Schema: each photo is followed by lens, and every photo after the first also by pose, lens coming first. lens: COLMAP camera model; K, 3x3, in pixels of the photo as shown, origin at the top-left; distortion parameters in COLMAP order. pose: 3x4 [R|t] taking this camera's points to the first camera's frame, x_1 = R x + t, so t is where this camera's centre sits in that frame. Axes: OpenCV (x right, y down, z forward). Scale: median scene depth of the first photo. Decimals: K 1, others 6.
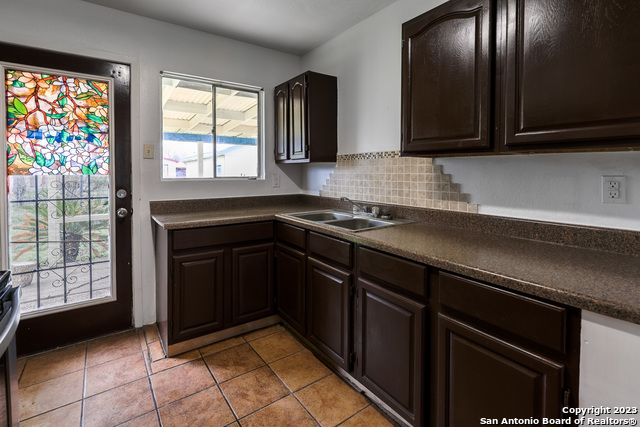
lens RADIAL K [[297.6, 0, 324.5], [0, 297.6, 177.4], [0, 0, 1]] dist [-0.003072, 0.000018]
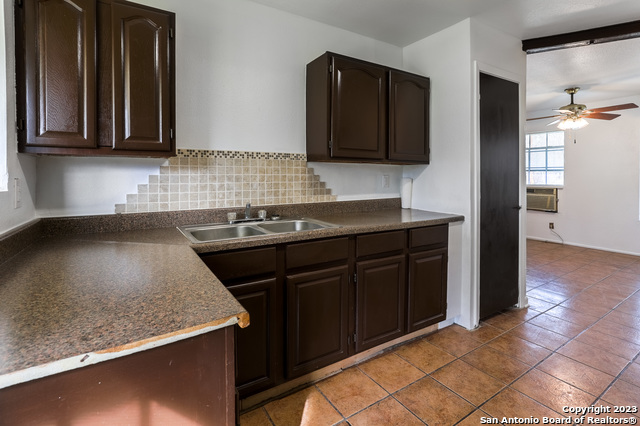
lens RADIAL K [[297.6, 0, 313.7], [0, 297.6, 177.3], [0, 0, 1]] dist [-0.003072, 0.000018]
pose [[0.101832, -0.002276, 0.994799, -0.757826], [0.022791, 0.999740, -0.000046, -0.000961], [-0.994541, 0.022677, 0.101857, 0.744879]]
